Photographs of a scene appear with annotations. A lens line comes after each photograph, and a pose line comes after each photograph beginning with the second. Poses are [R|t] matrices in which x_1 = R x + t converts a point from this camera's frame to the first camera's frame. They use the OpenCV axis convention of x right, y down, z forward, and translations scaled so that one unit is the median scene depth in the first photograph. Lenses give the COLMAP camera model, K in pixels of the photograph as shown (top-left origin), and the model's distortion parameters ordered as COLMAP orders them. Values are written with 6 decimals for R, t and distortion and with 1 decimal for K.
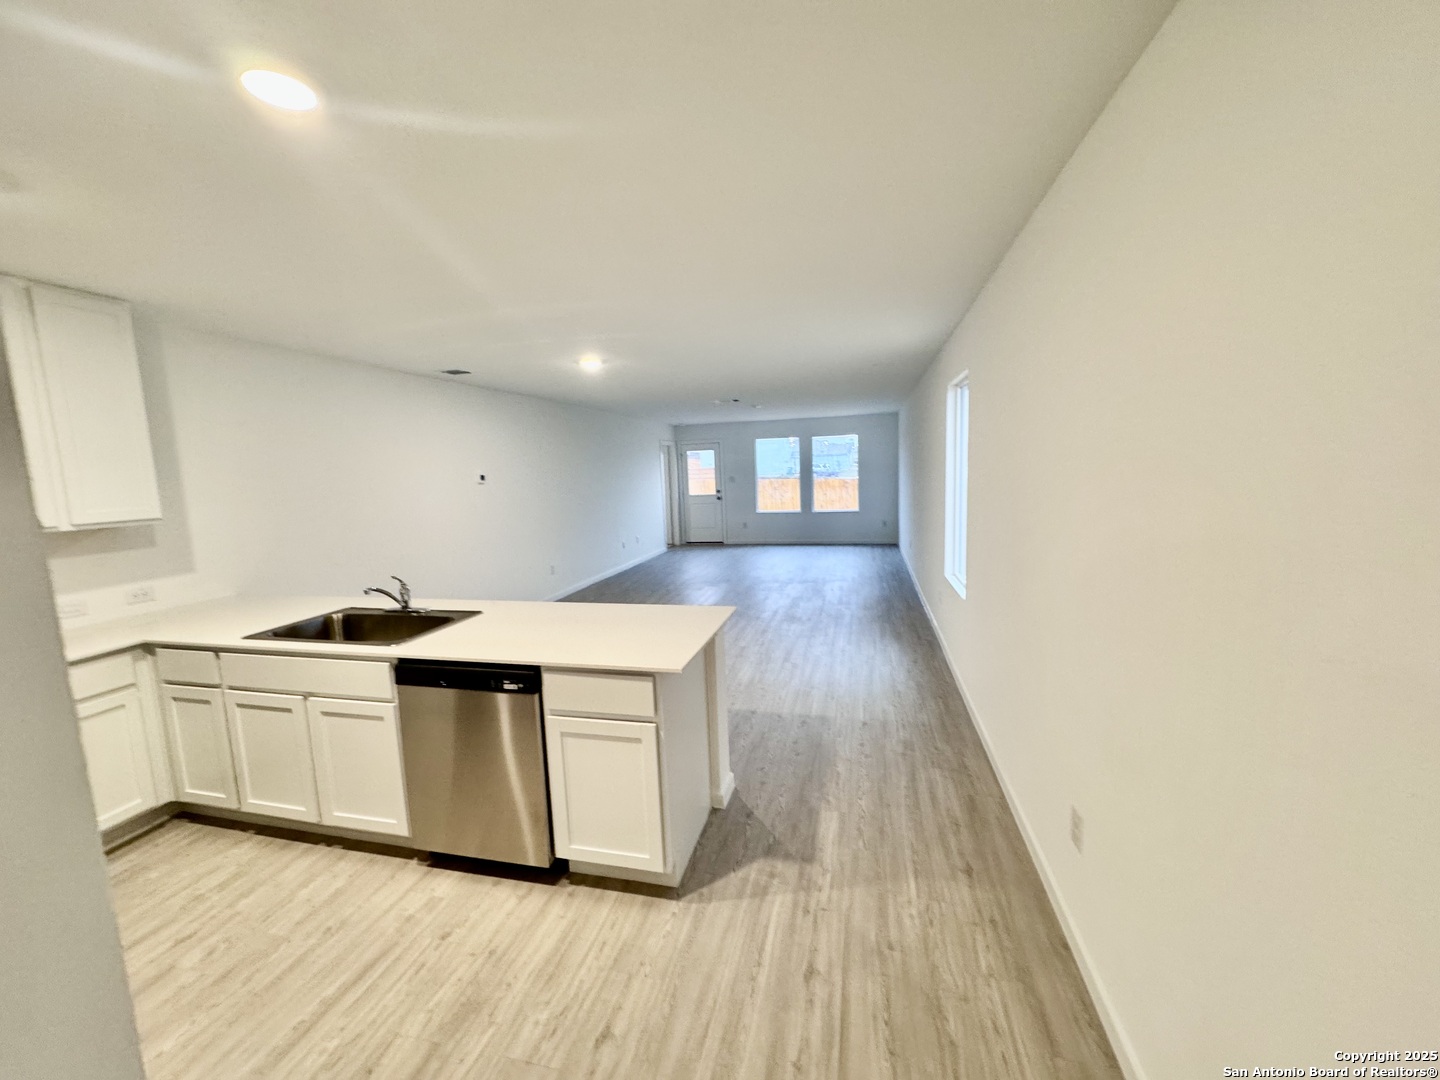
lens RADIAL K [[571.1, 0, 718.4], [0, 571.1, 536.4], [0, 0, 1]] dist [0.001465, 0.000084]
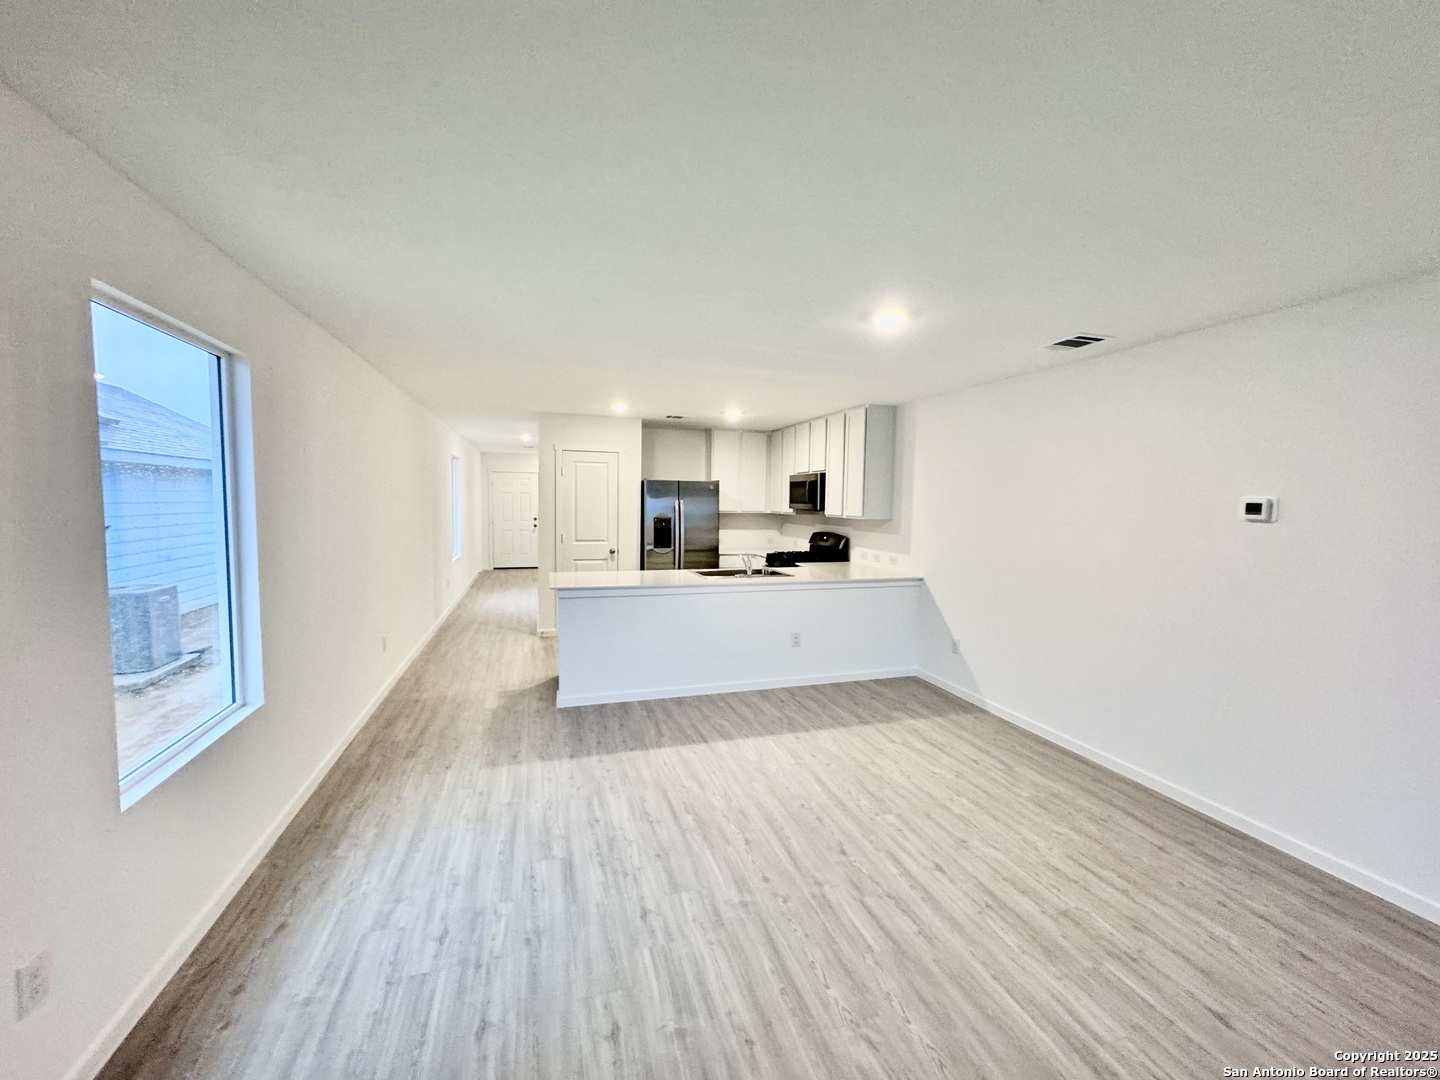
lens RADIAL K [[570.2, 0, 721.9], [0, 570.2, 535.2], [0, 0, 1]] dist [-0.000811, 0.000039]
pose [[-0.848444, 0.057320, -0.526172, 0.316996], [-0.046547, 0.982186, 0.182053, -0.226816], [0.527234, 0.178953, -0.830662, 1.796683]]
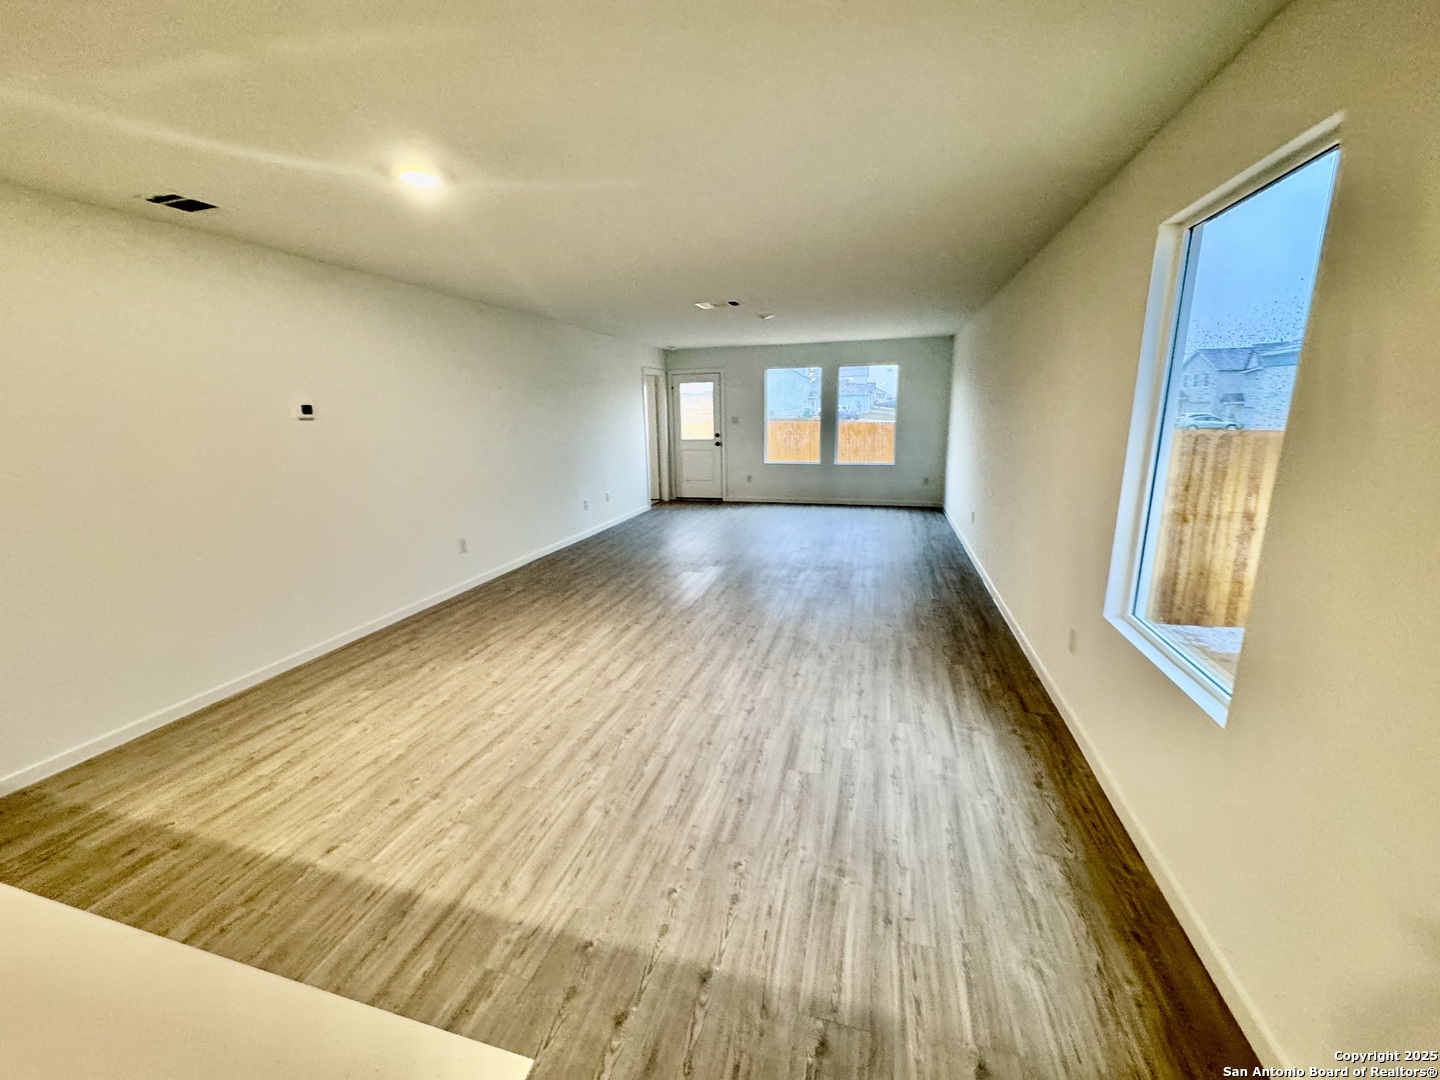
lens RADIAL K [[570.2, 0, 721.9], [0, 570.2, 535.2], [0, 0, 1]] dist [-0.000811, 0.000039]
pose [[0.999572, 0.023853, -0.016956, 0.071790], [-0.022041, 0.994740, 0.100028, -0.060931], [0.019253, -0.099611, 0.994840, 0.596101]]
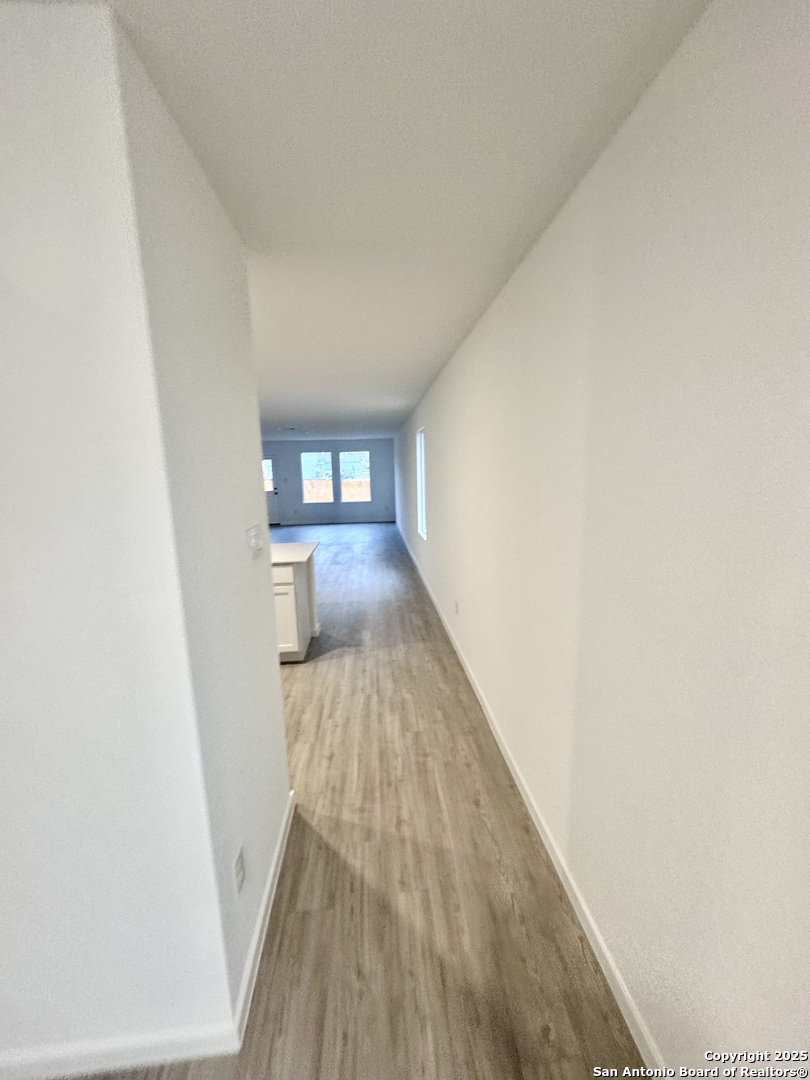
lens RADIAL K [[428.3, 0, 405.0], [0, 428.3, 540.0], [0, 0, 1]] dist [0.001465, 0.000084]
pose [[0.947450, -0.040030, 0.317388, -0.120263], [0.027974, 0.998707, 0.042454, 0.043433], [-0.318677, -0.031345, 0.947345, -0.414428]]
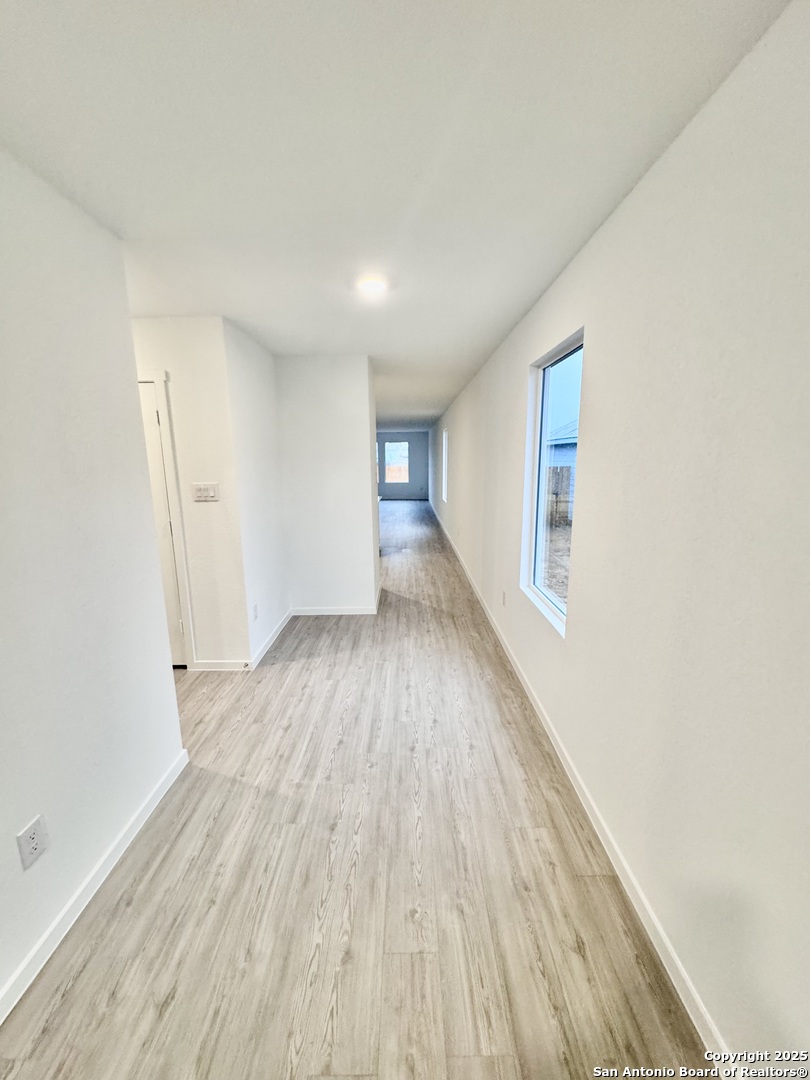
lens RADIAL K [[428.3, 0, 405.0], [0, 428.3, 540.0], [0, 0, 1]] dist [0.001465, 0.000084]
pose [[0.969906, -0.015947, 0.242957, -0.357216], [-0.000122, 0.997821, 0.065981, 0.160016], [-0.243480, -0.064025, 0.967790, -1.217921]]
